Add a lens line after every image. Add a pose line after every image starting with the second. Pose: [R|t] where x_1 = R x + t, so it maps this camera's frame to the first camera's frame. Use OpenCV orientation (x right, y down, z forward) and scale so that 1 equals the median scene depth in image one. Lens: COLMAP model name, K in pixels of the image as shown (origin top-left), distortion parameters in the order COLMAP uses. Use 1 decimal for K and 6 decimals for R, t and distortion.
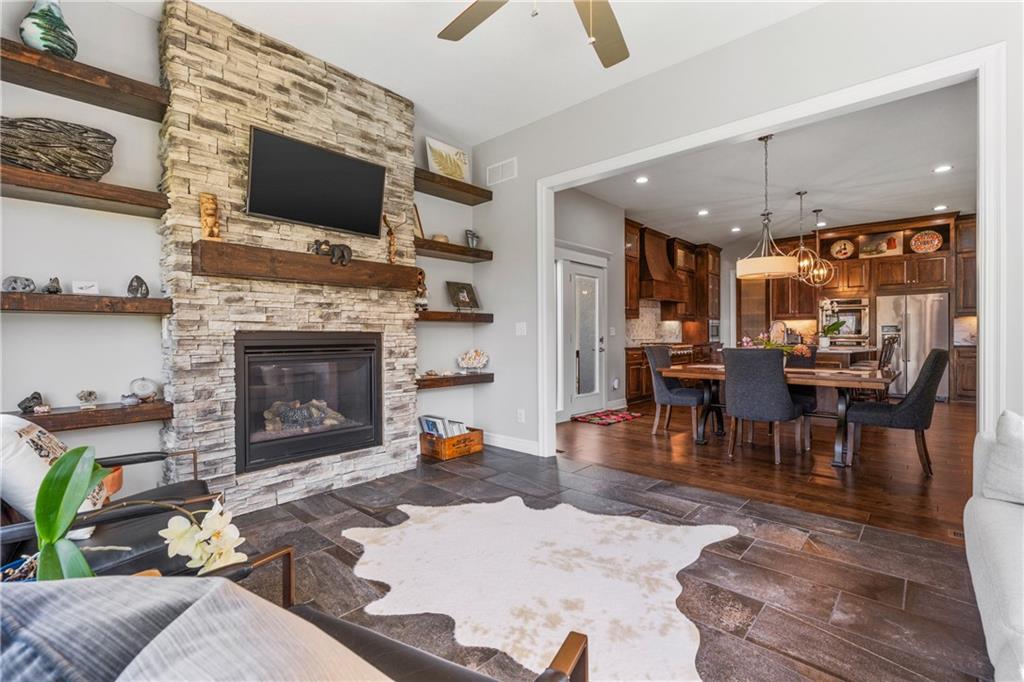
lens RADIAL K [[459.7, 0, 512.8], [0, 459.7, 338.1], [0, 0, 1]] dist [-0.003989, 0.001099]
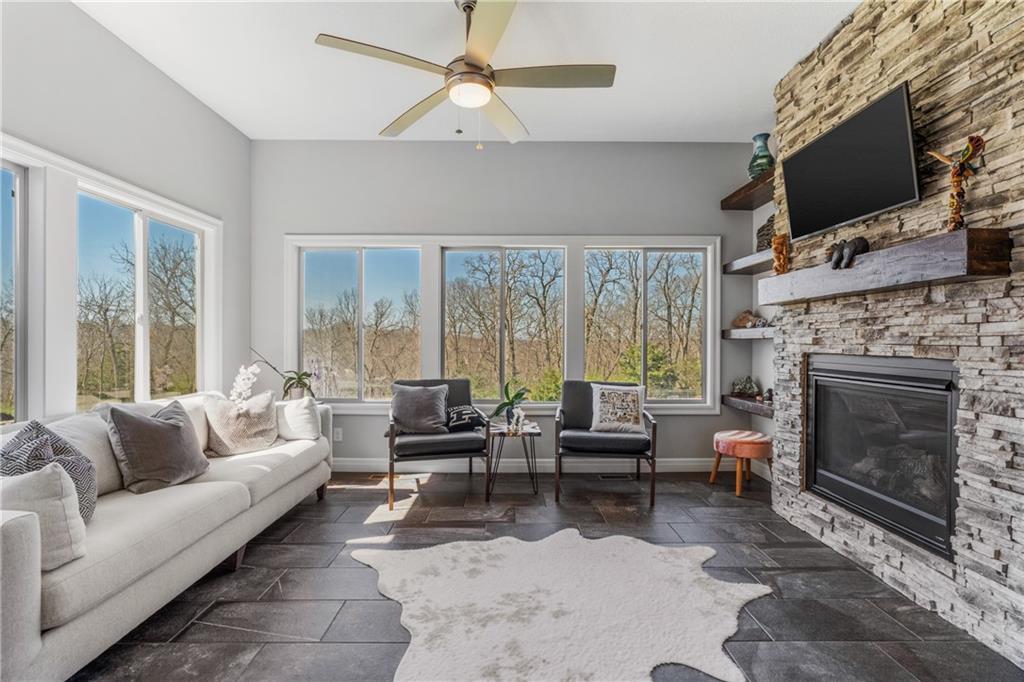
lens RADIAL K [[459.7, 0, 510.6], [0, 459.7, 342.5], [0, 0, 1]] dist [-0.003989, 0.001099]
pose [[-0.737276, 0.007026, -0.675555, 0.553923], [0.000314, 0.999949, 0.010057, -0.046061], [0.675592, 0.007203, -0.737241, 1.215663]]
